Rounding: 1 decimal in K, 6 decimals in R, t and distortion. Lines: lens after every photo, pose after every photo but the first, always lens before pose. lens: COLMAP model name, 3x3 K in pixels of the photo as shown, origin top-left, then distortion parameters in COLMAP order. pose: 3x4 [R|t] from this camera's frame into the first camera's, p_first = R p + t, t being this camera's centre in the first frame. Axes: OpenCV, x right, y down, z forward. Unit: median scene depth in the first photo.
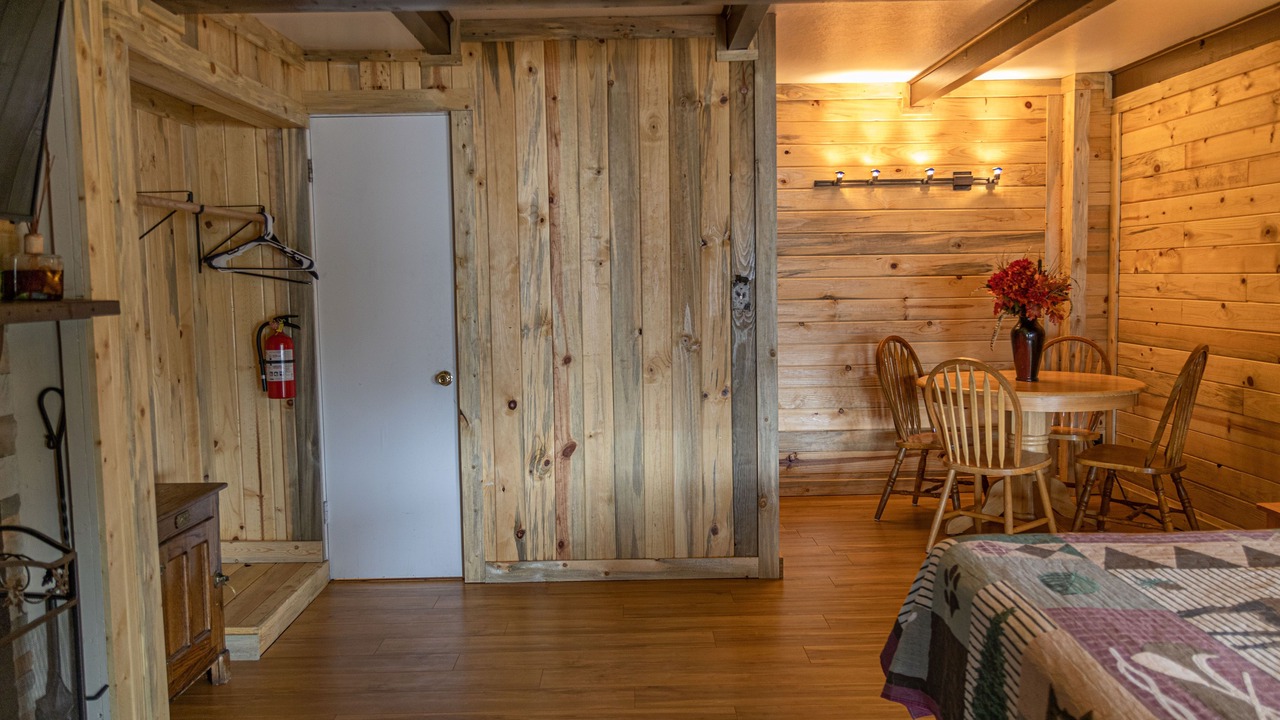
lens RADIAL K [[933.8, 0, 640.0], [0, 933.8, 360.0], [0, 0, 1]] dist [-0.001493, -0.002402]
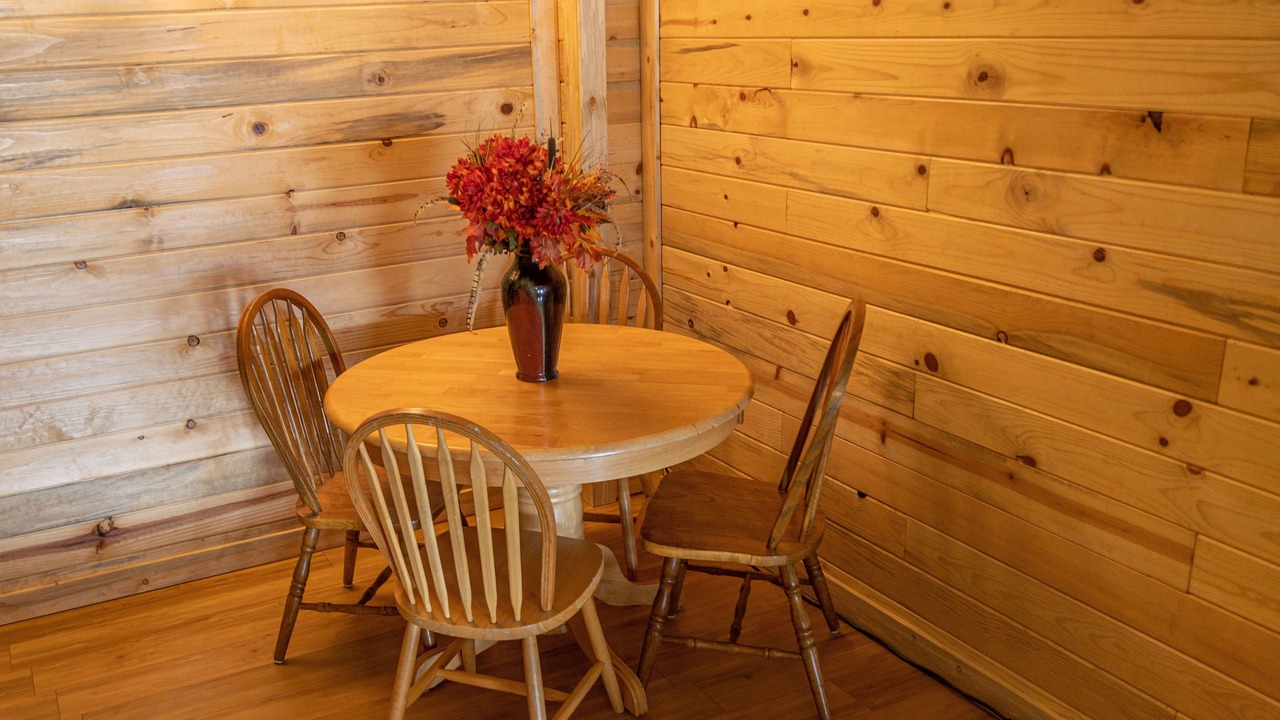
lens RADIAL K [[1092.6, 0, 496.9], [0, 1092.6, 362.4], [0, 0, 1]] dist [-0.000644, -0.000005]
pose [[0.907201, -0.154712, 0.391218, 0.146185], [0.070599, 0.972724, 0.220961, -0.102407], [-0.414732, -0.172837, 0.893378, 0.426467]]
